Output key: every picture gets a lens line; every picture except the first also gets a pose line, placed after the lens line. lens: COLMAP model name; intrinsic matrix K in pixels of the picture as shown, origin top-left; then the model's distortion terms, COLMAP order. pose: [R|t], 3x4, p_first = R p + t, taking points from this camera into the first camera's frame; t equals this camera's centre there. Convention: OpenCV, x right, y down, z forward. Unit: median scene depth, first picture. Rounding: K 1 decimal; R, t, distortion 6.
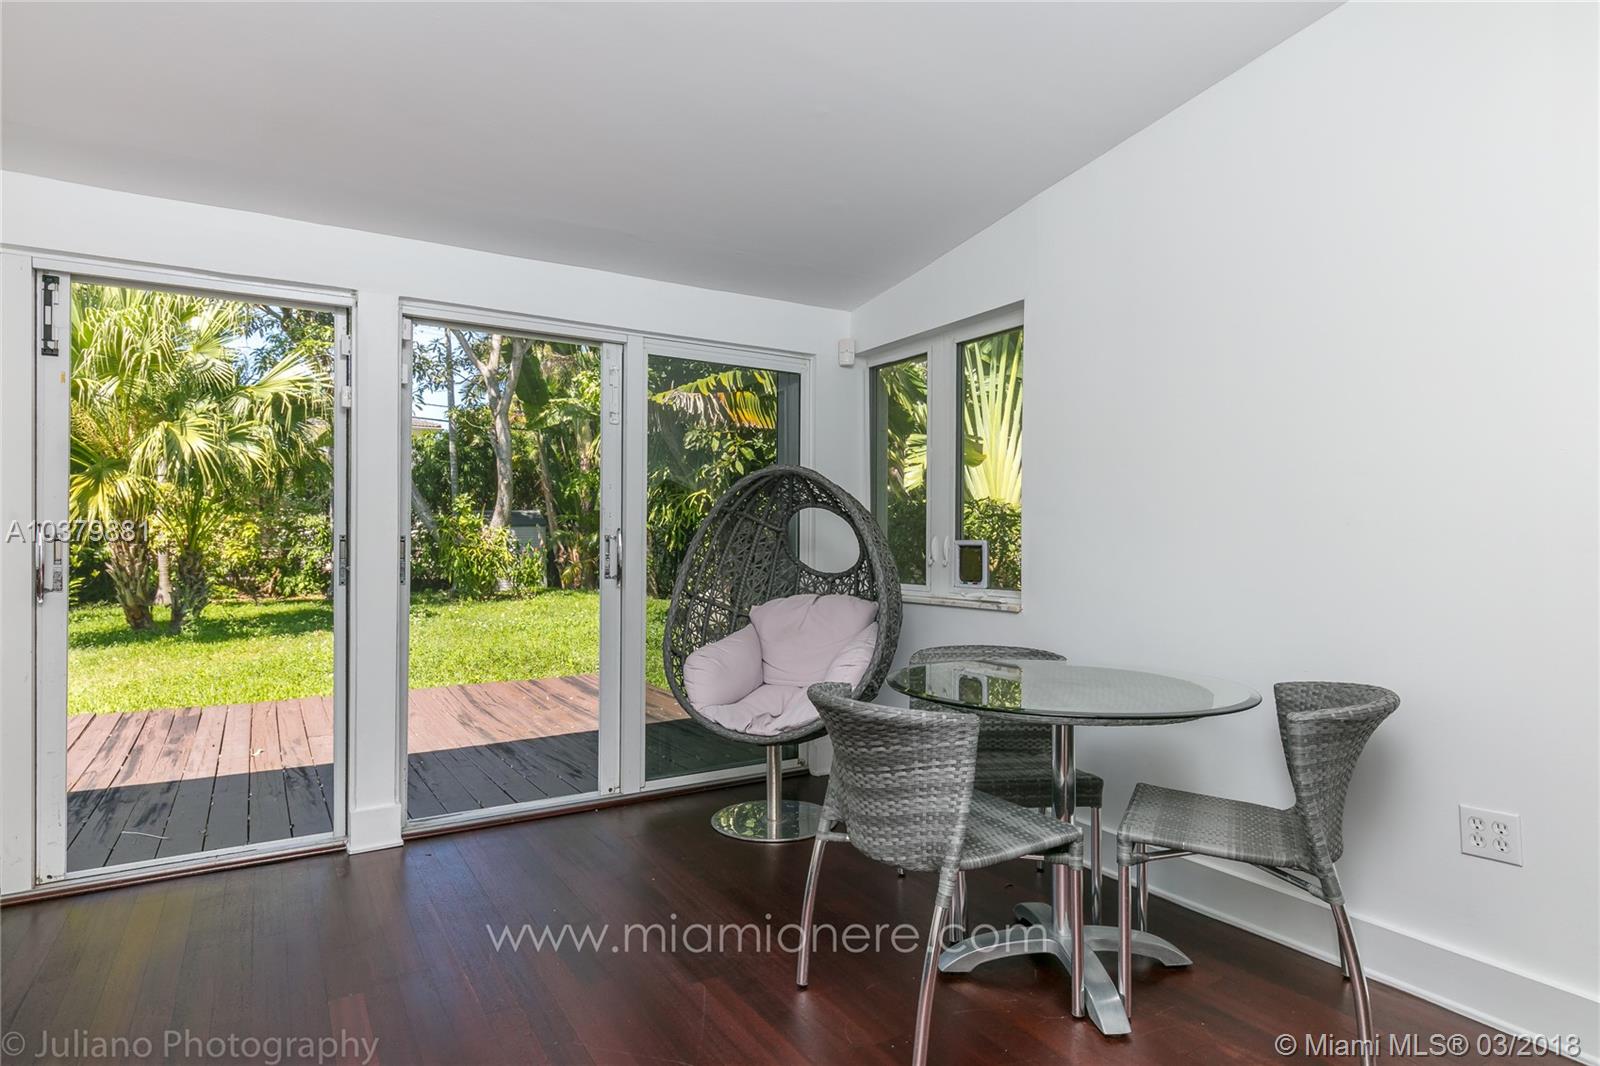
lens RADIAL K [[862.8, 0, 795.3], [0, 862.8, 535.6], [0, 0, 1]] dist [0.005445, 0.001746]
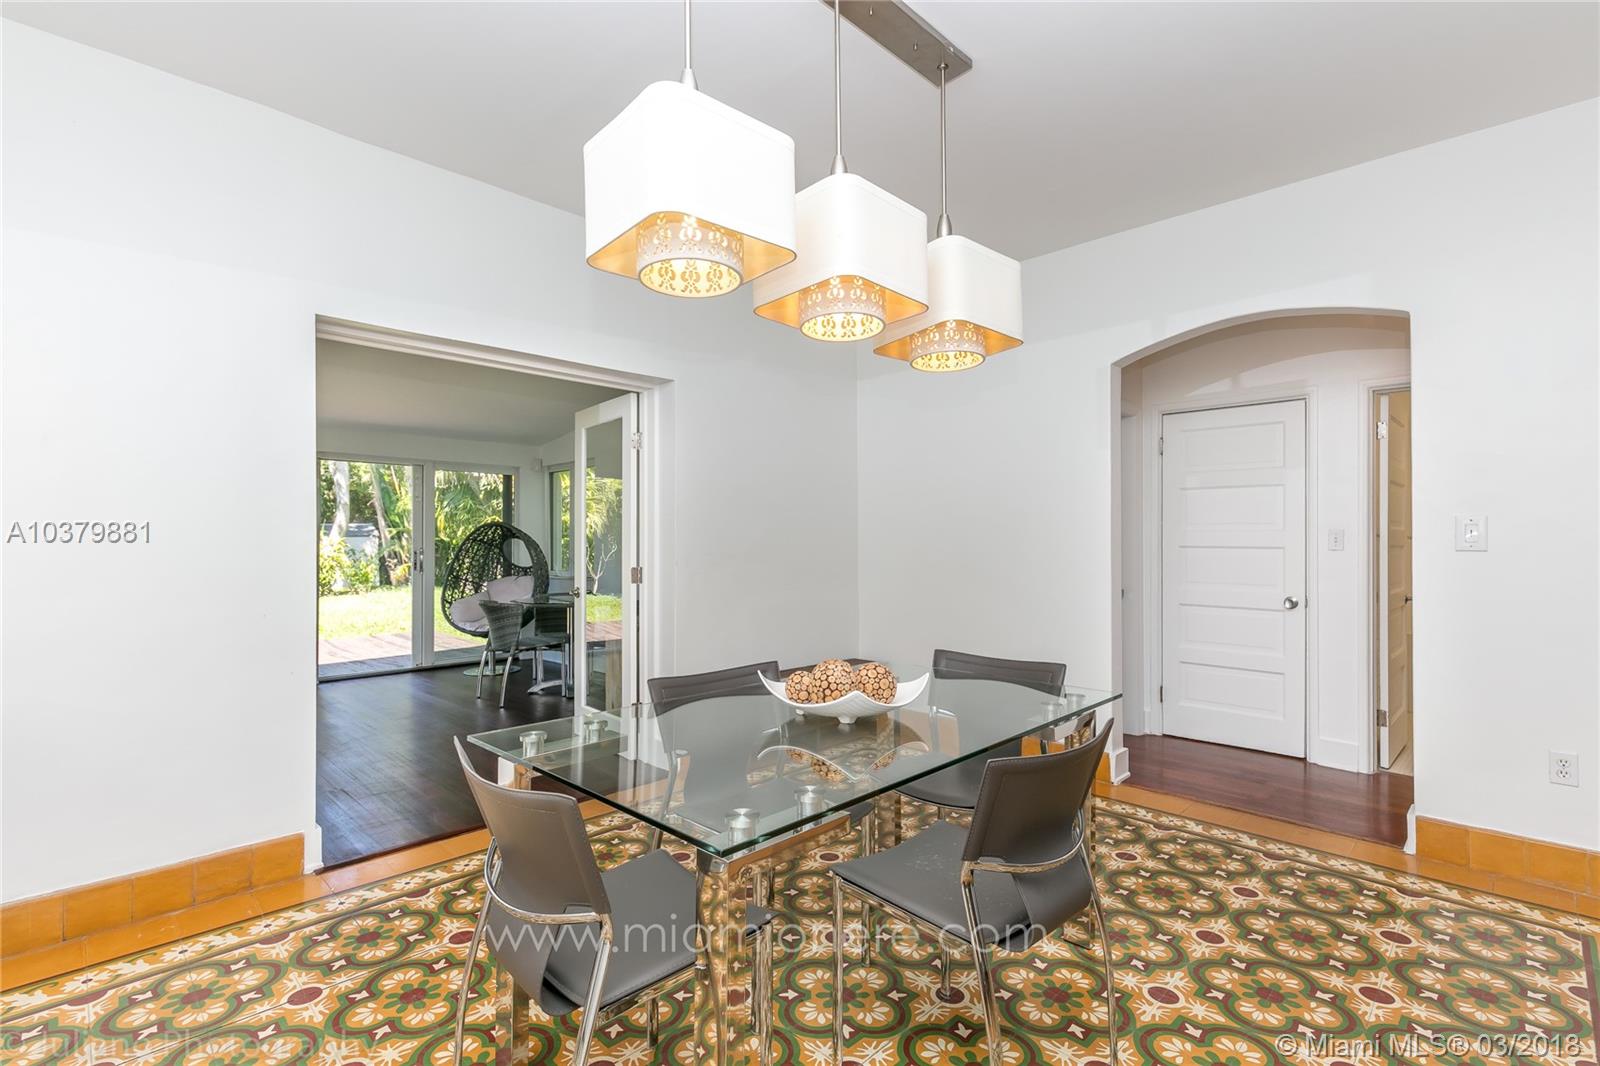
lens RADIAL K [[718.7, 0, 799.0], [0, 718.7, 539.7], [0, 0, 1]] dist [0.008932, -0.002210]
pose [[0.968664, 0.000687, 0.248373, 0.061331], [-0.000223, 0.999998, -0.001896, -0.006027], [-0.248374, 0.001782, 0.968663, -0.232681]]
